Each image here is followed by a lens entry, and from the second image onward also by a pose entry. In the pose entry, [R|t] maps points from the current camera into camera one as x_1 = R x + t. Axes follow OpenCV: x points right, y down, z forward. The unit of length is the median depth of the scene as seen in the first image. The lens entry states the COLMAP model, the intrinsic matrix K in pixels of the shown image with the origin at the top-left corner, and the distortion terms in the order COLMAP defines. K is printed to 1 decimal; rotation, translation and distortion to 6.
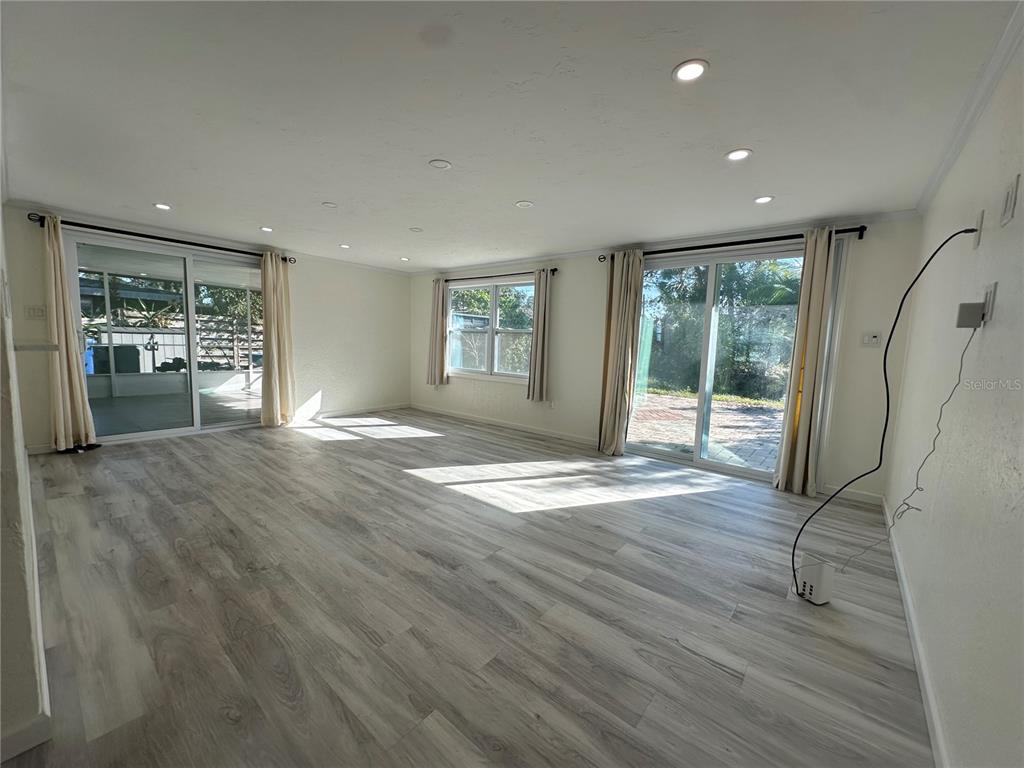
lens RADIAL K [[408.0, 0, 509.5], [0, 408.0, 383.8], [0, 0, 1]] dist [-0.002084, 0.000308]
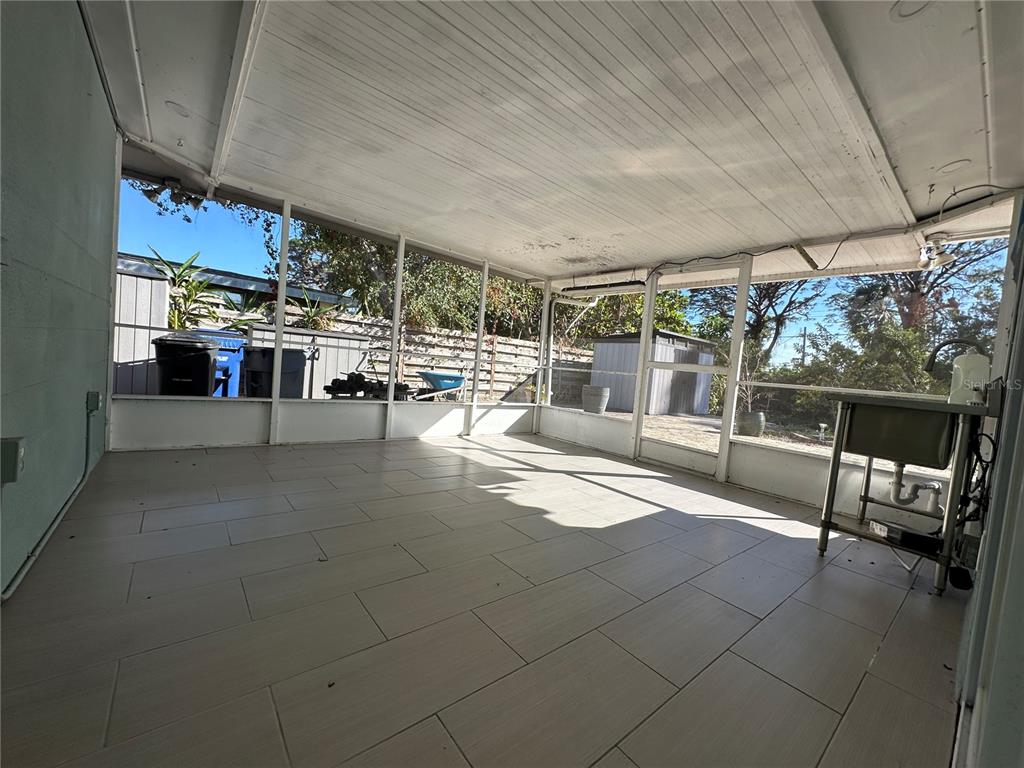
lens RADIAL K [[408.0, 0, 514.2], [0, 408.0, 383.7], [0, 0, 1]] dist [-0.002084, 0.000308]
pose [[0.980526, 0.068074, -0.184214, -0.410426], [-0.080858, 0.994746, -0.062792, -0.025166], [0.178971, 0.076465, 0.980878, 0.383462]]
